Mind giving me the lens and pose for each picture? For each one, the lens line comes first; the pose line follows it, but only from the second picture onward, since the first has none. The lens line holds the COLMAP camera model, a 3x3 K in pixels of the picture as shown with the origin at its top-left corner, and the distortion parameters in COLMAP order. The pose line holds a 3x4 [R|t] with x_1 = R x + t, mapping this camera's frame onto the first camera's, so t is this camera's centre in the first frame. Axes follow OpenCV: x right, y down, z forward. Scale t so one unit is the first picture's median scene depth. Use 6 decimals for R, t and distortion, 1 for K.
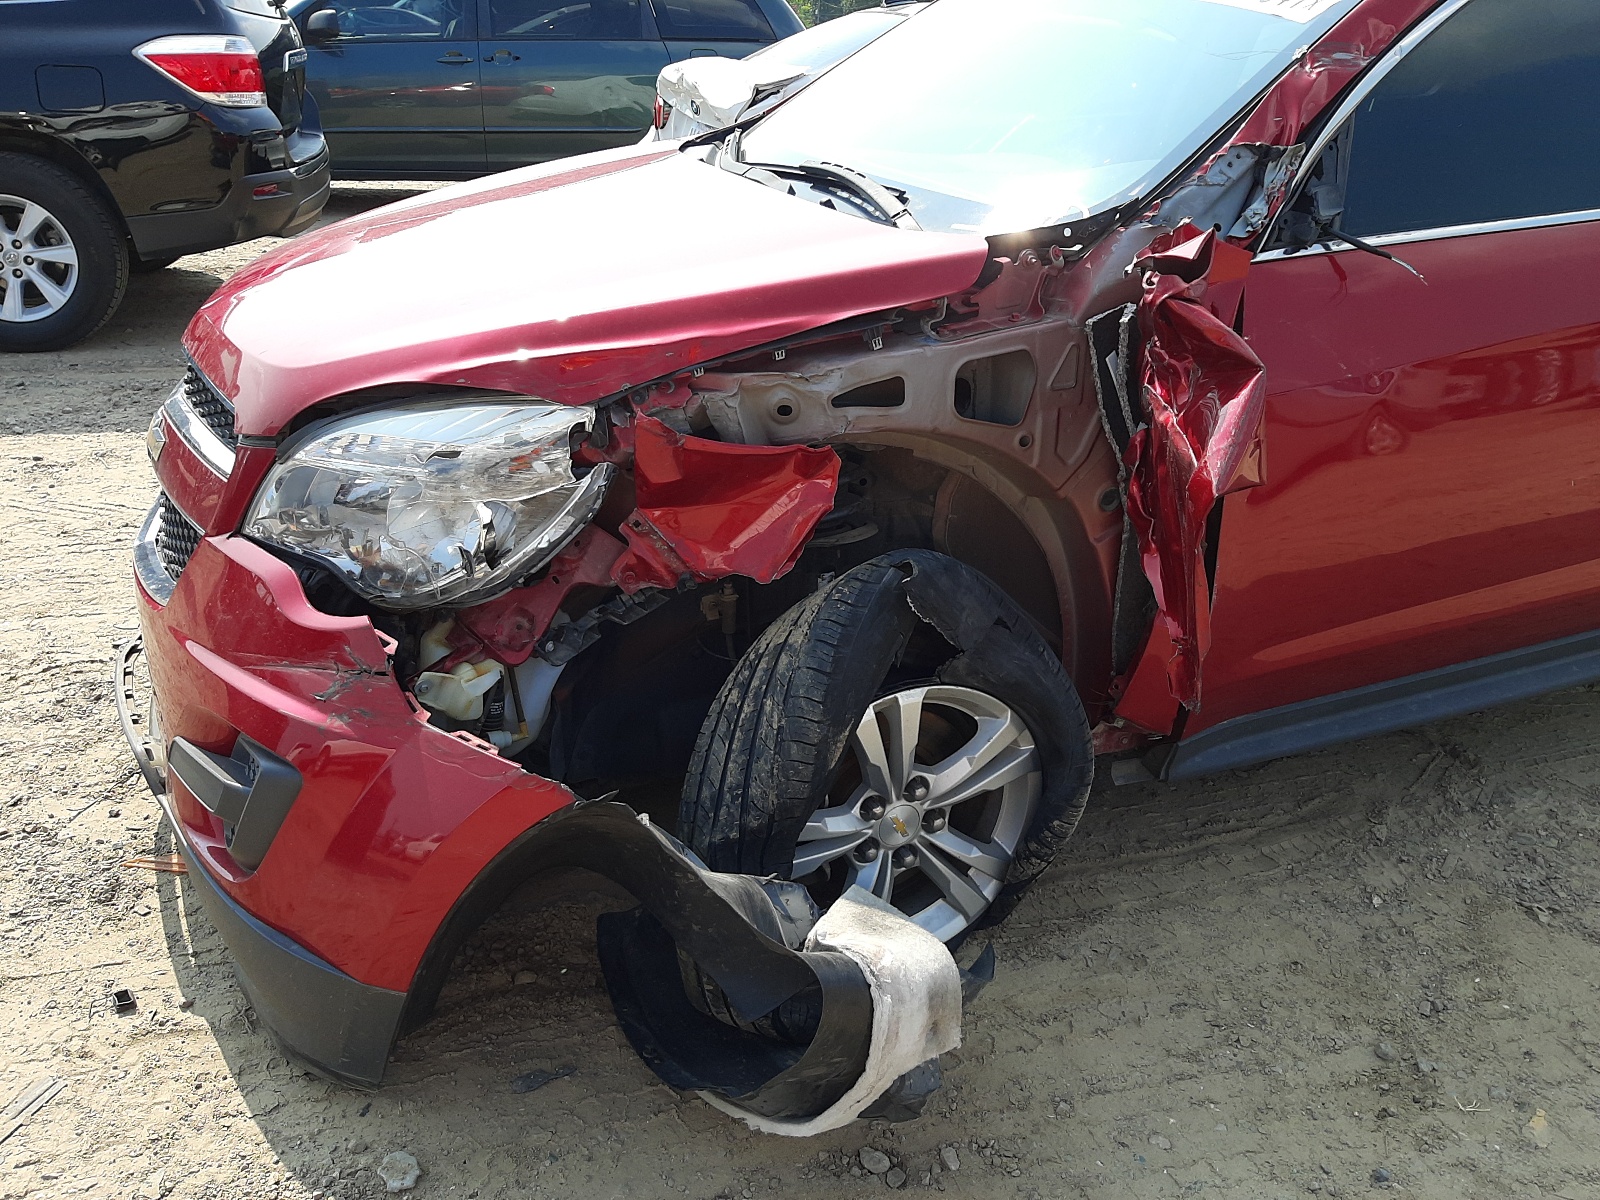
lens RADIAL K [[1297.1, 0, 804.6], [0, 1297.1, 593.6], [0, 0, 1]] dist [0.125916, -0.236178]
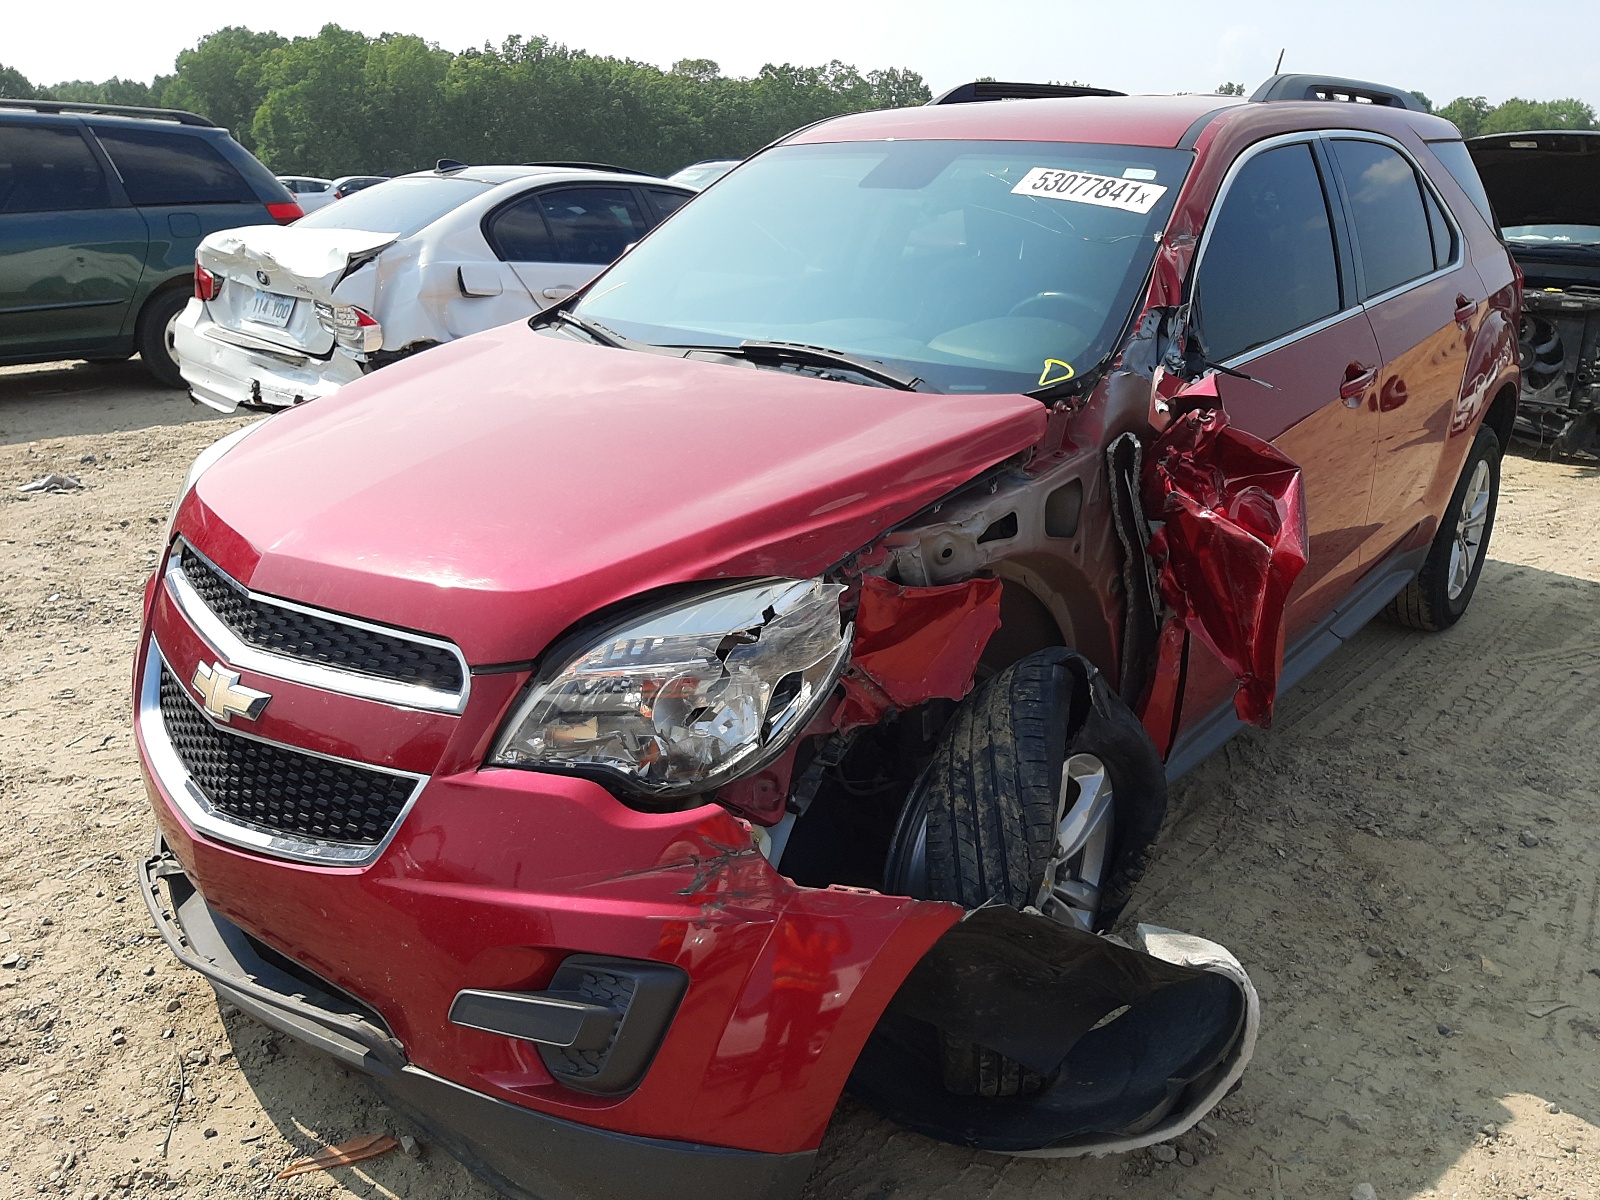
lens RADIAL K [[1297.1, 0, 804.6], [0, 1297.1, 593.6], [0, 0, 1]] dist [0.125916, -0.236178]
pose [[0.875268, -0.170806, 0.452472, -0.655878], [0.209361, 0.977171, -0.036115, -0.087602], [-0.435974, 0.126340, 0.891047, 0.008134]]
